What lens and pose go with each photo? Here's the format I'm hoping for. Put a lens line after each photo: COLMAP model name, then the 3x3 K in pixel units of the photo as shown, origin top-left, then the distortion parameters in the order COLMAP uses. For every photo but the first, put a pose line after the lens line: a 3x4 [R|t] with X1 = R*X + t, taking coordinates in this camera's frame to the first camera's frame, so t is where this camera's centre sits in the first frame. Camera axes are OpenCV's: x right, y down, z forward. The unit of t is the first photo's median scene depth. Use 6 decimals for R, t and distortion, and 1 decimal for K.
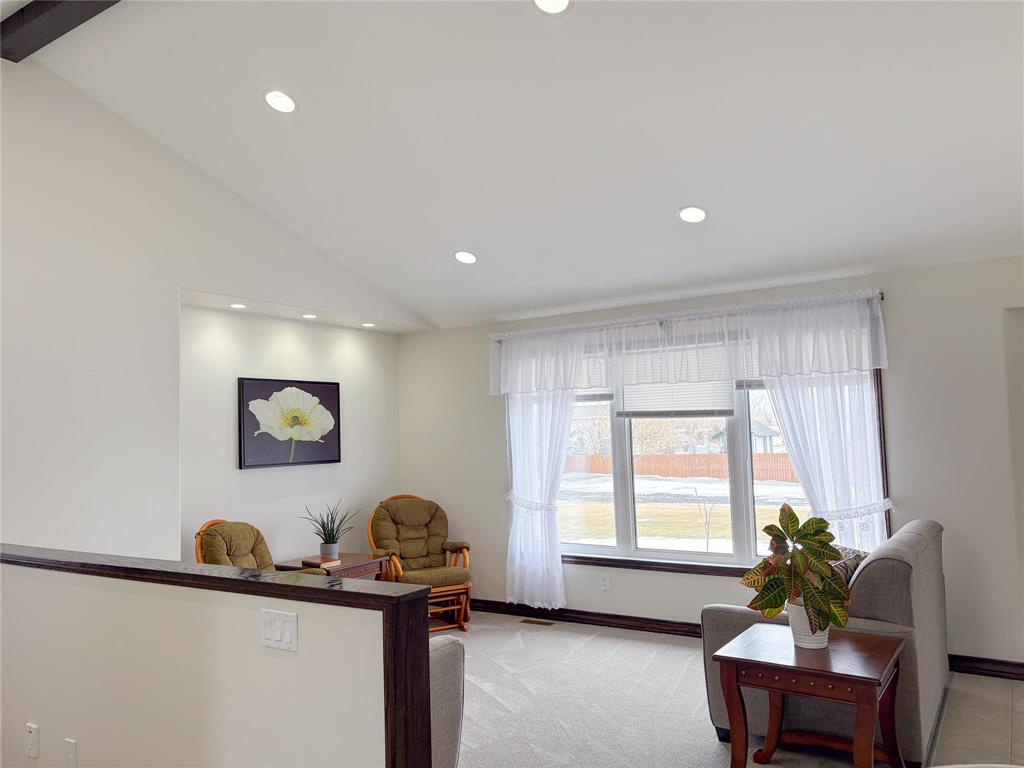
lens RADIAL K [[789.6, 0, 481.6], [0, 789.6, 395.6], [0, 0, 1]] dist [0.148190, -0.428797]
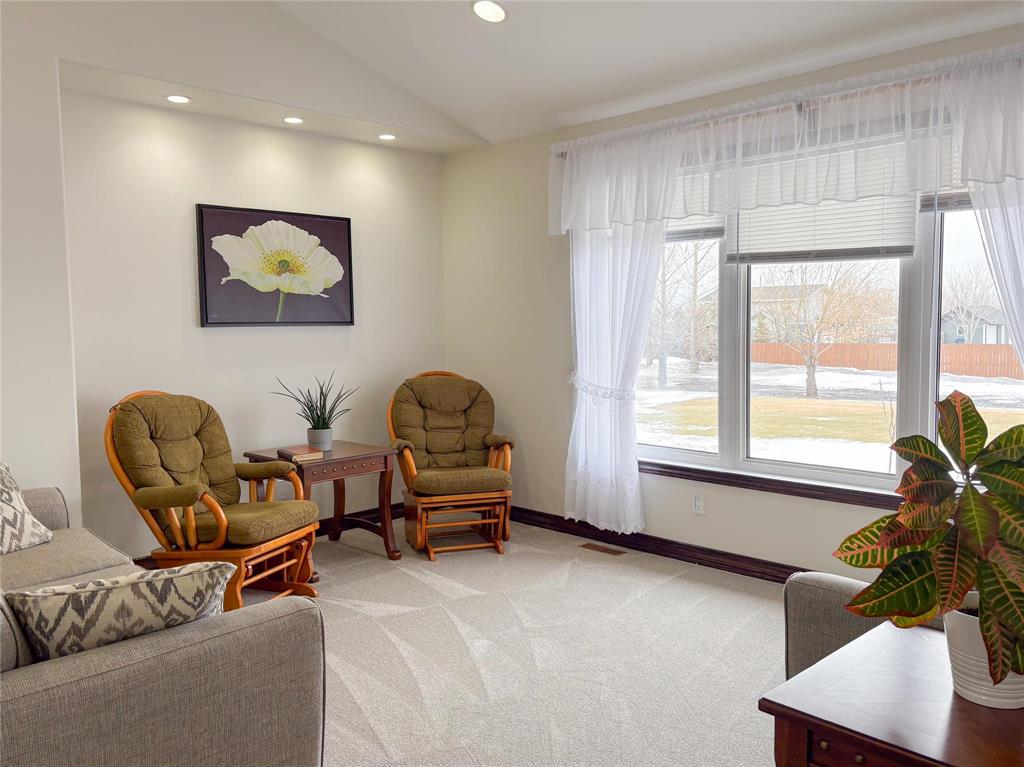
lens RADIAL K [[780.2, 0, 512.0], [0, 780.2, 383.5], [0, 0, 1]] dist [0.093631, -0.143945]
pose [[0.976193, 0.035476, -0.213984, 0.139188], [-0.008889, 0.992249, 0.123950, 0.047188], [0.216723, -0.119097, 0.968941, 0.310746]]
